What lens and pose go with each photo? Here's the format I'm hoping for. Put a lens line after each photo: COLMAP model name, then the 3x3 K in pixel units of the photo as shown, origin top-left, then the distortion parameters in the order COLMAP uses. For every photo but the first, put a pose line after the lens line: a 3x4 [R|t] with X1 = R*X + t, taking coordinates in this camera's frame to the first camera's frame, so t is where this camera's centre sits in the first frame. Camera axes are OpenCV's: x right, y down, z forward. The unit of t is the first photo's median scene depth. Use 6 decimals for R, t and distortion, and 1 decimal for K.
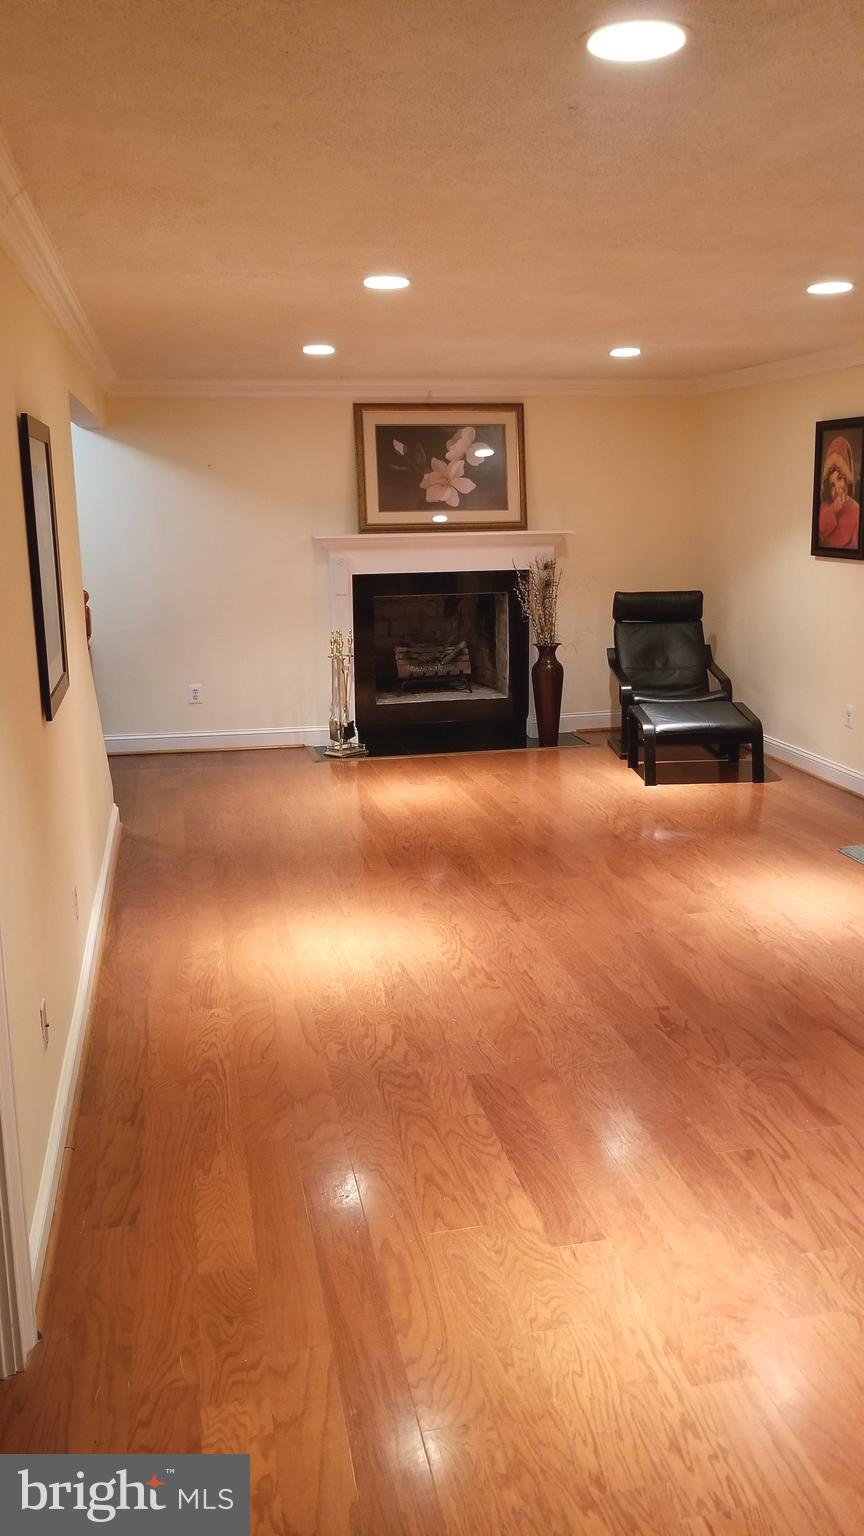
lens RADIAL K [[1227.5, 0, 433.9], [0, 1227.5, 766.3], [0, 0, 1]] dist [-0.014397, -0.002381]
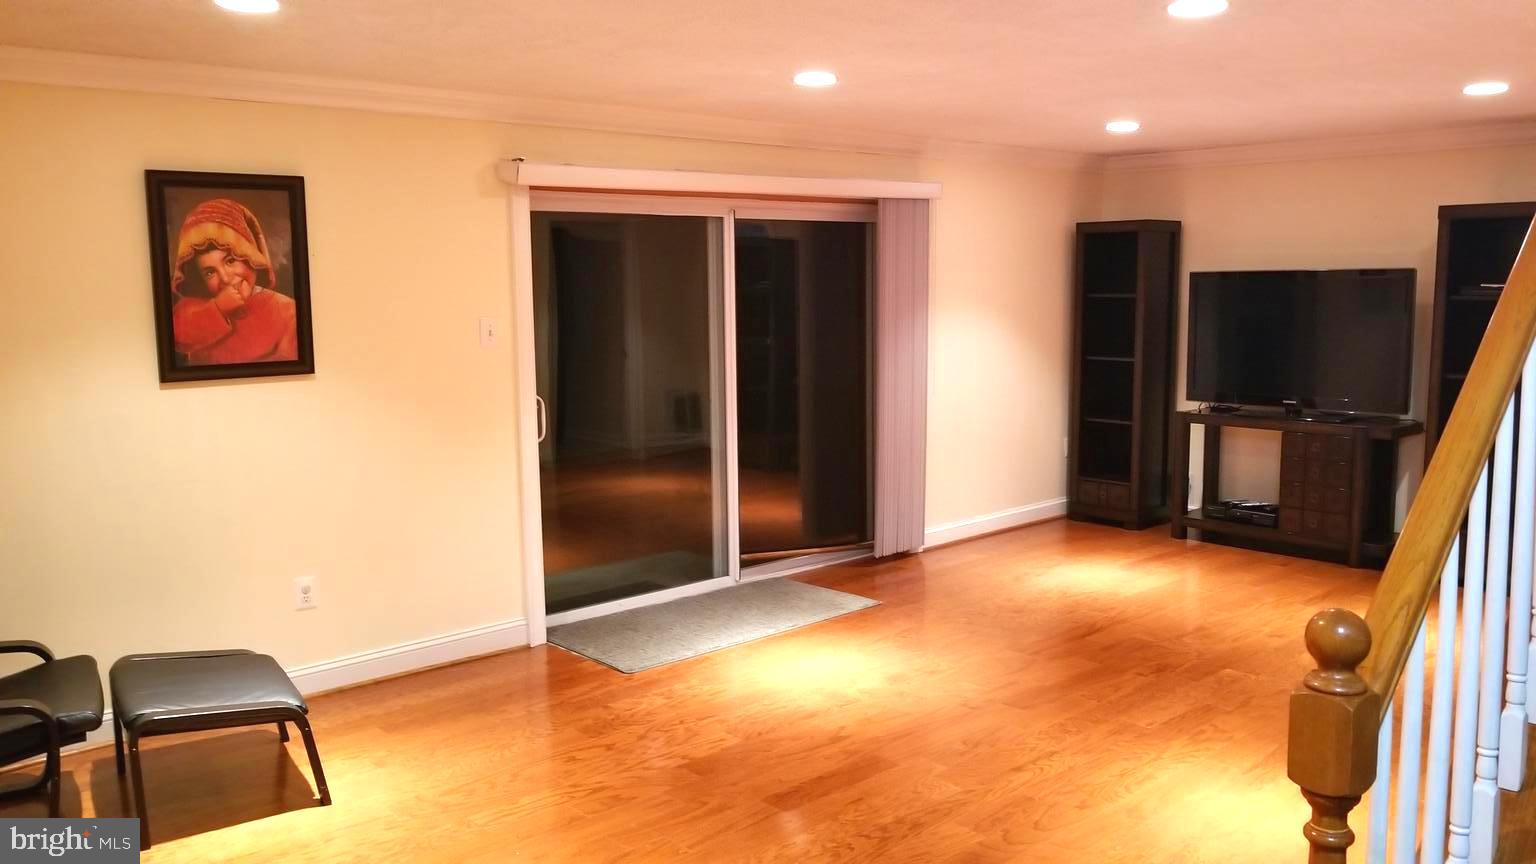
lens RADIAL K [[1227.5, 0, 770.9], [0, 1227.5, 433.1], [0, 0, 1]] dist [-0.014397, -0.002381]
pose [[-0.511948, -0.087846, 0.854513, -0.535096], [0.205527, 0.953339, 0.221140, -0.313502], [-0.834067, 0.288838, -0.470006, 1.475376]]
